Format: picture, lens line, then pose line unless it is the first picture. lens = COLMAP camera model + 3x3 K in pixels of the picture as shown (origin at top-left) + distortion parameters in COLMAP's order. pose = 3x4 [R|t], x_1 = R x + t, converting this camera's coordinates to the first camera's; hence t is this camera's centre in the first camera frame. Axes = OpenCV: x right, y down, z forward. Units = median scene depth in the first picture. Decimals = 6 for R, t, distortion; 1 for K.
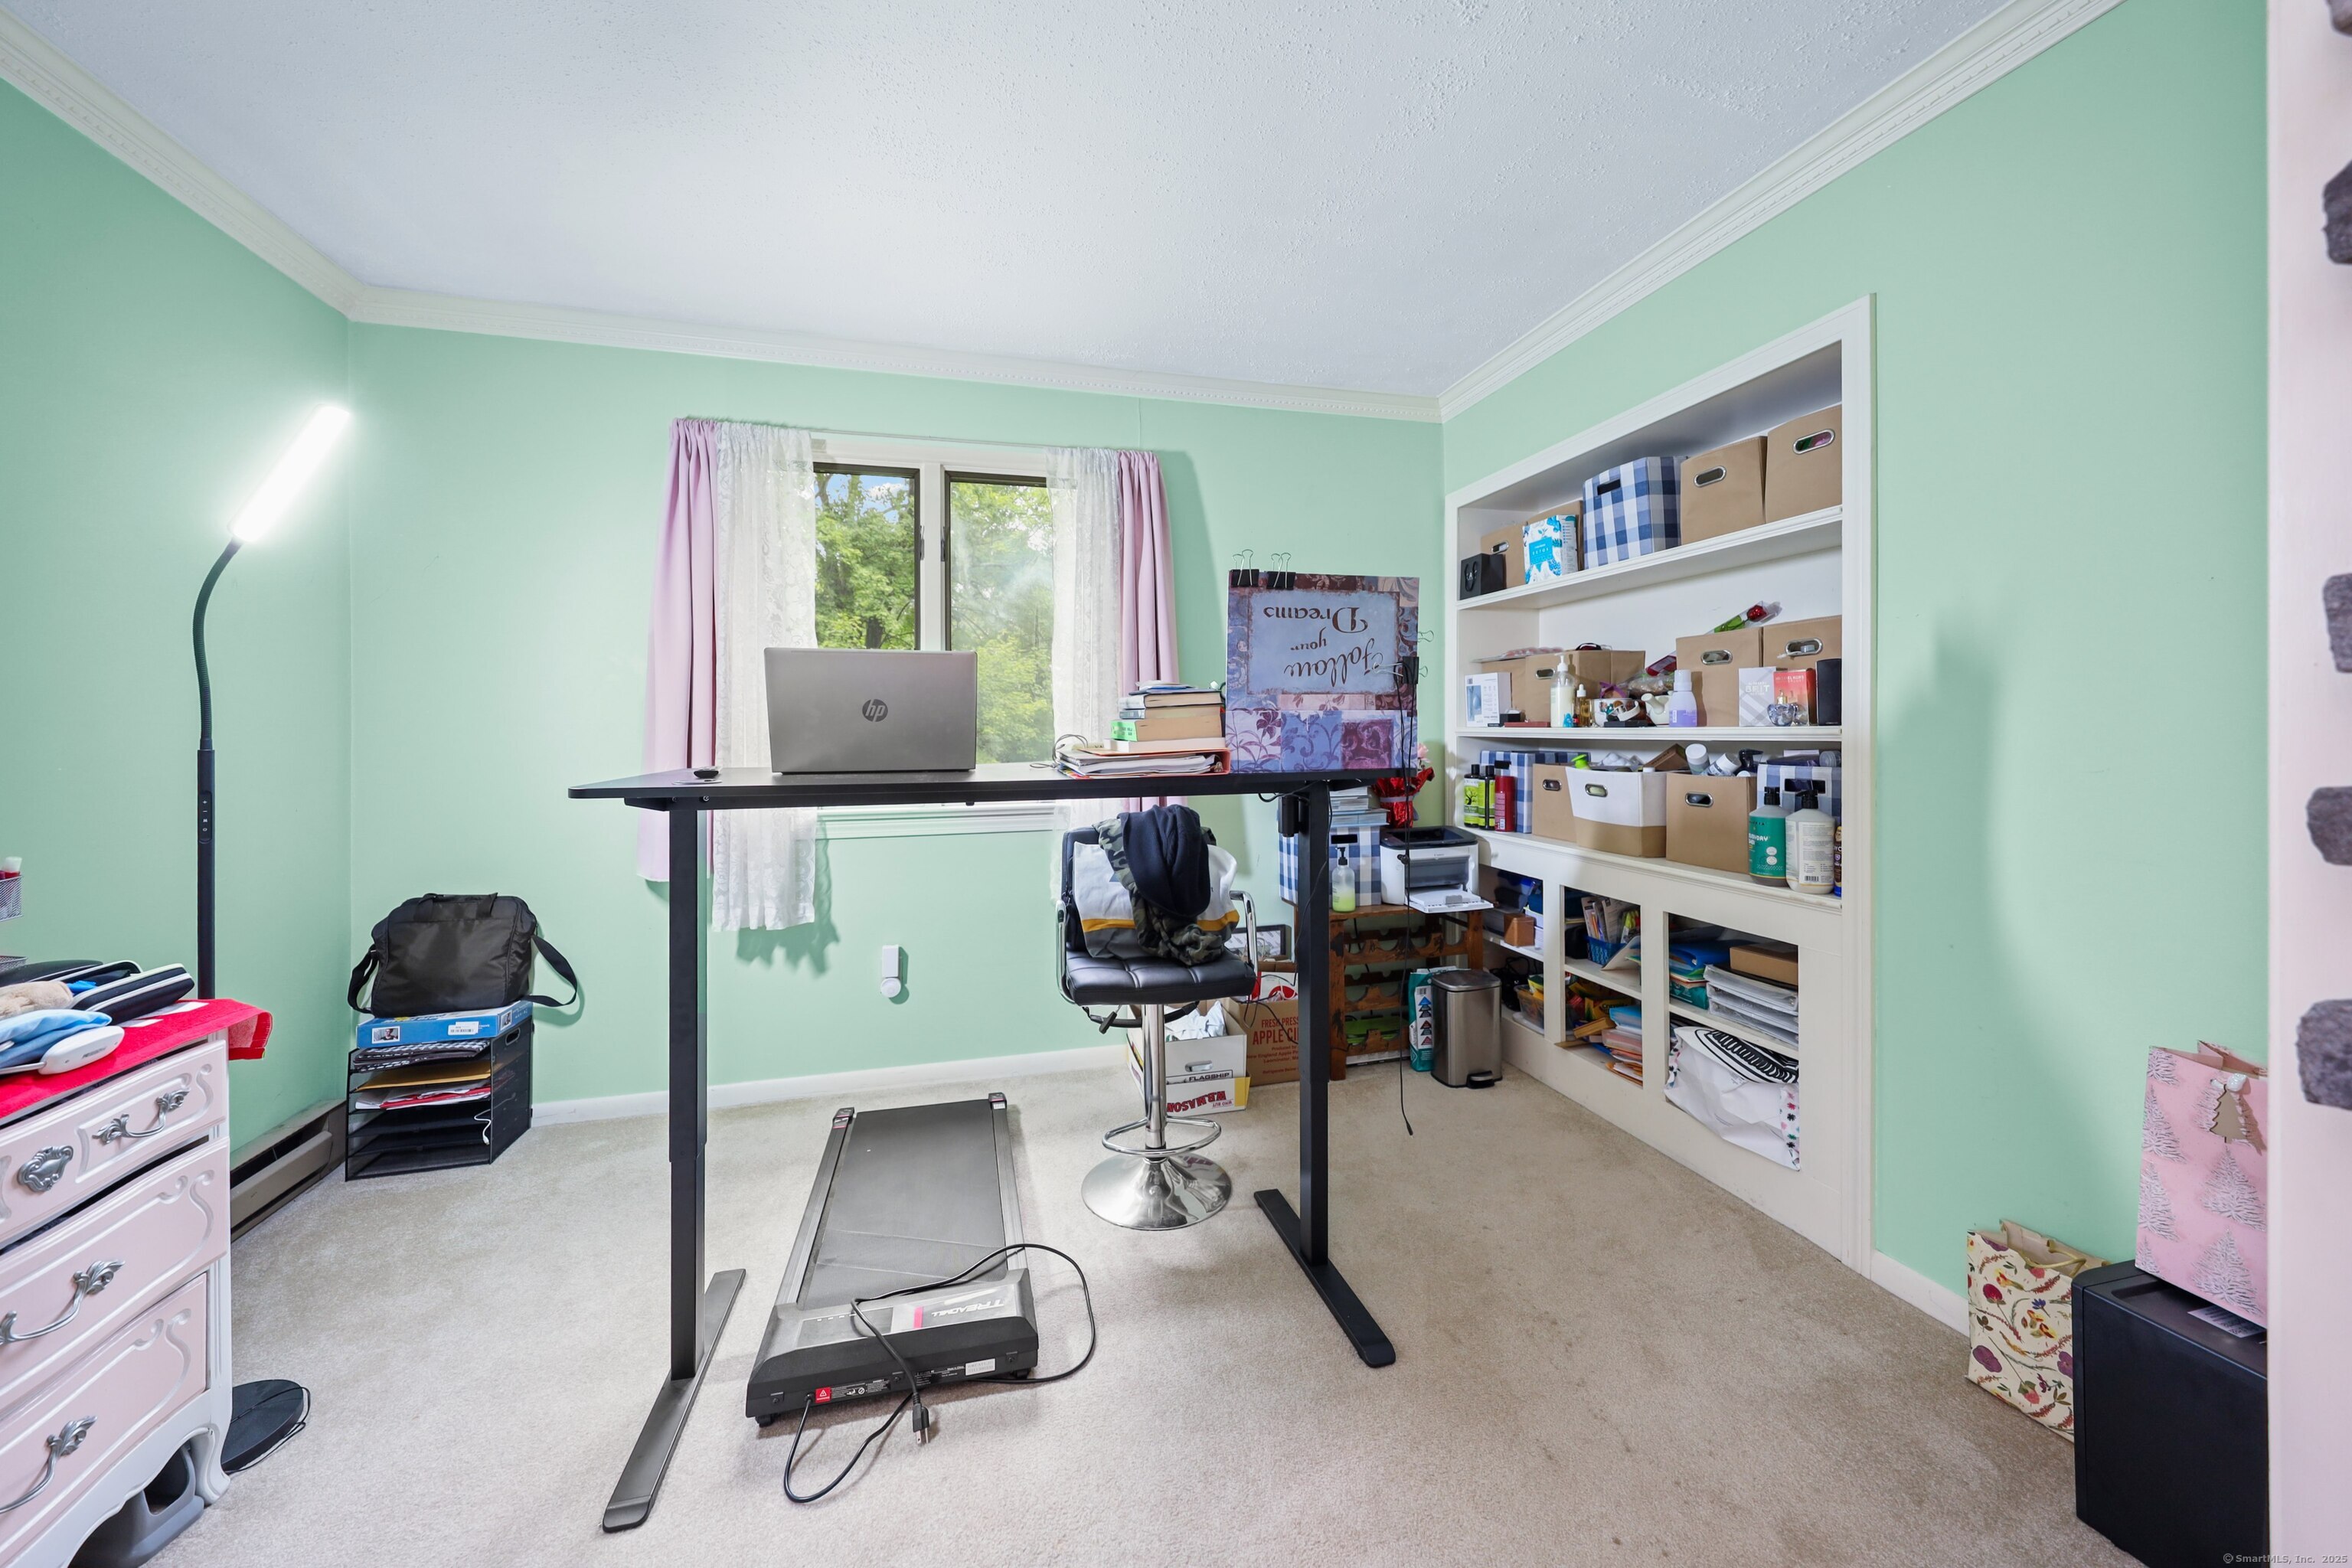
lens RADIAL K [[826.4, 0, 1159.8], [0, 826.4, 735.8], [0, 0, 1]] dist [0.000858, 0.000276]
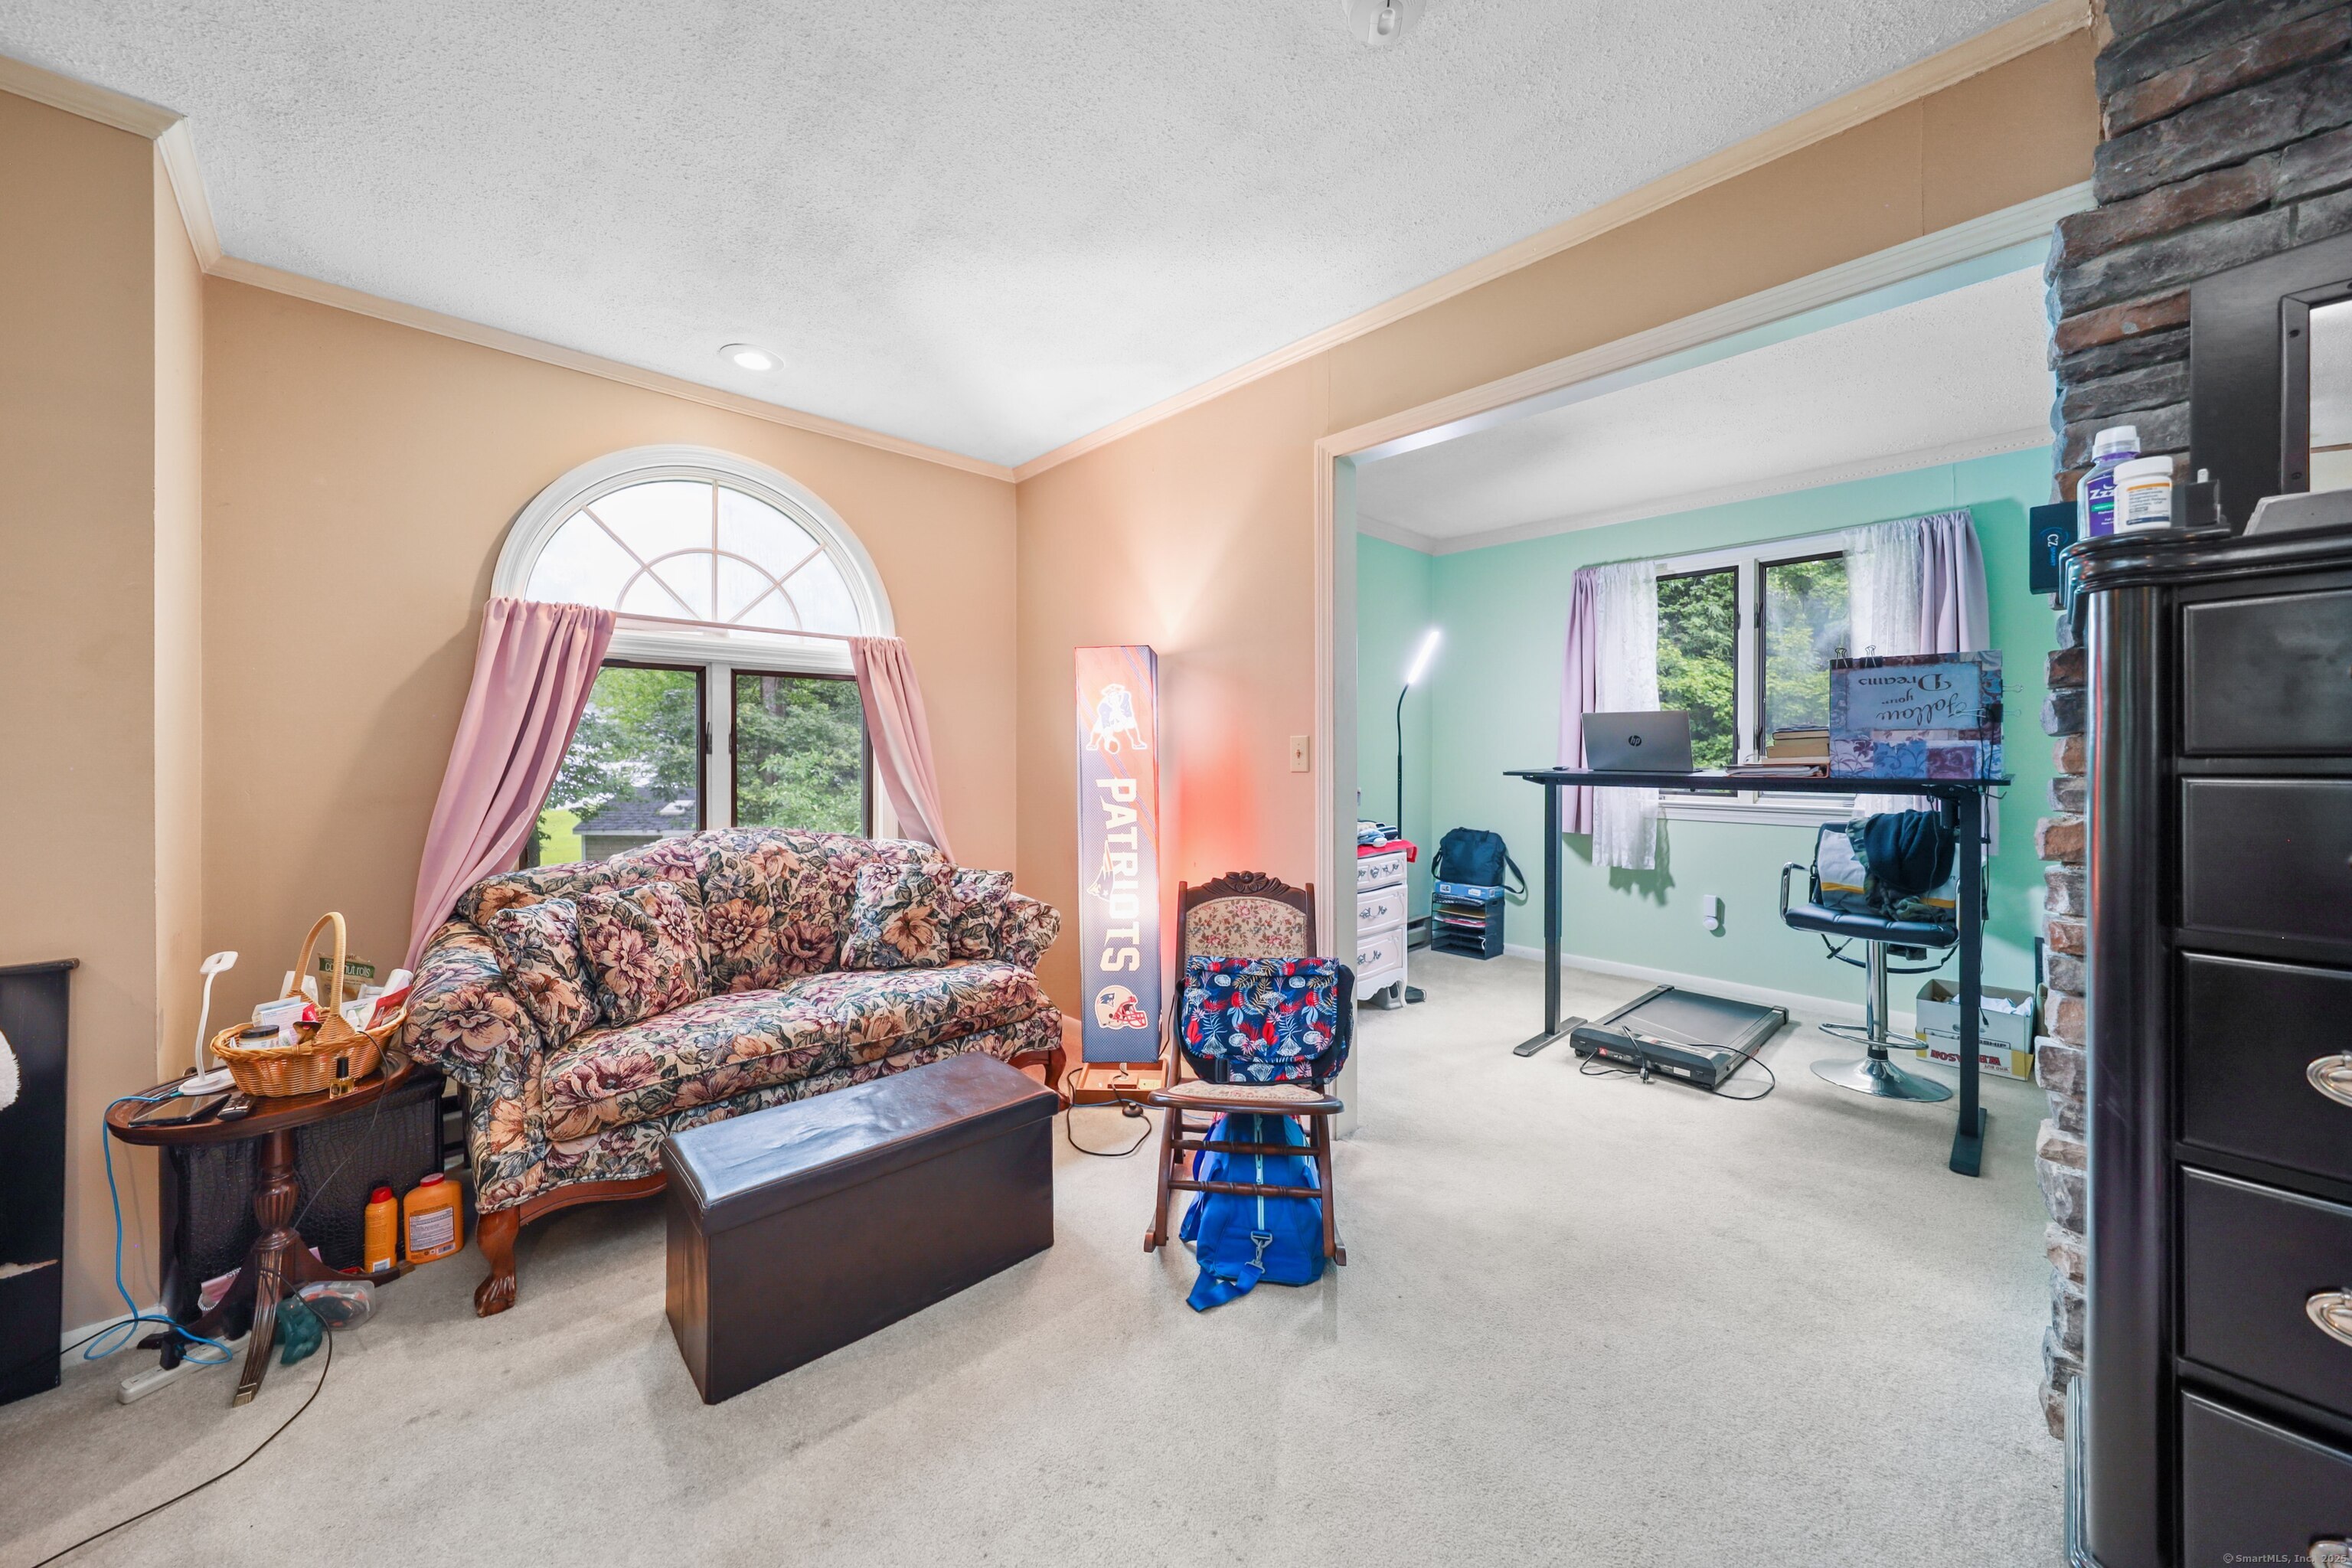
lens RADIAL K [[826.4, 0, 1159.8], [0, 826.4, 735.8], [0, 0, 1]] dist [0.000858, 0.000276]
pose [[0.475720, -0.005611, -0.879579, 0.774439], [-0.008860, 0.999898, -0.011170, -0.008027], [0.879552, 0.013107, 0.475622, -0.872337]]
